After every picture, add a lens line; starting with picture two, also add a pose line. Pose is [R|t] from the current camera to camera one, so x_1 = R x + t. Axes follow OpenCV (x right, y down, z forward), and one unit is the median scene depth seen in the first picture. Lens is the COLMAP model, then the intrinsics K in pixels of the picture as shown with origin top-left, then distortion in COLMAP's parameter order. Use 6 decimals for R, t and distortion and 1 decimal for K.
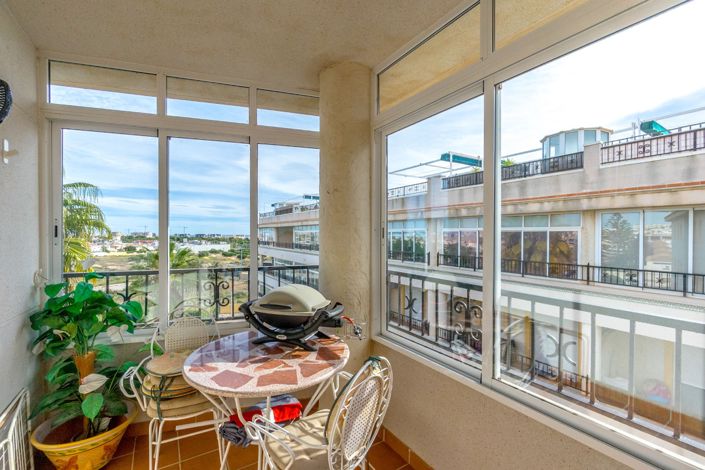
lens RADIAL K [[308.3, 0, 352.5], [0, 308.3, 235.0], [0, 0, 1]] dist [-0.001483, -0.000342]
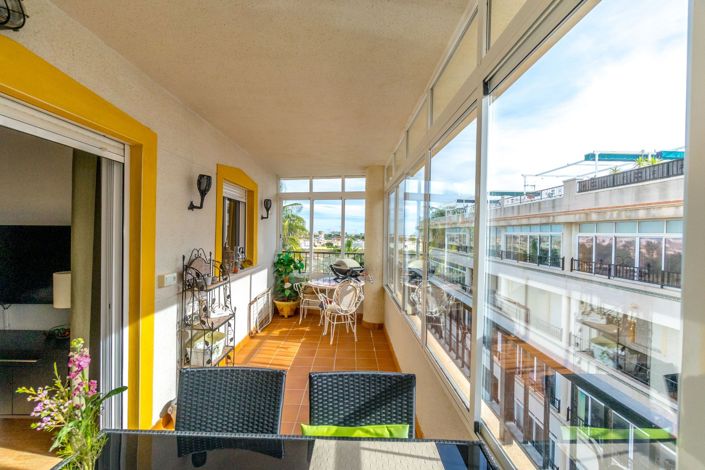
lens RADIAL K [[302.8, 0, 352.5], [0, 302.8, 235.0], [0, 0, 1]] dist [-0.000178, -0.000034]
pose [[0.850636, 0.015347, -0.525531, 0.203631], [-0.015658, 0.999870, 0.003854, -0.008041], [0.525522, 0.004951, 0.850766, -0.195964]]
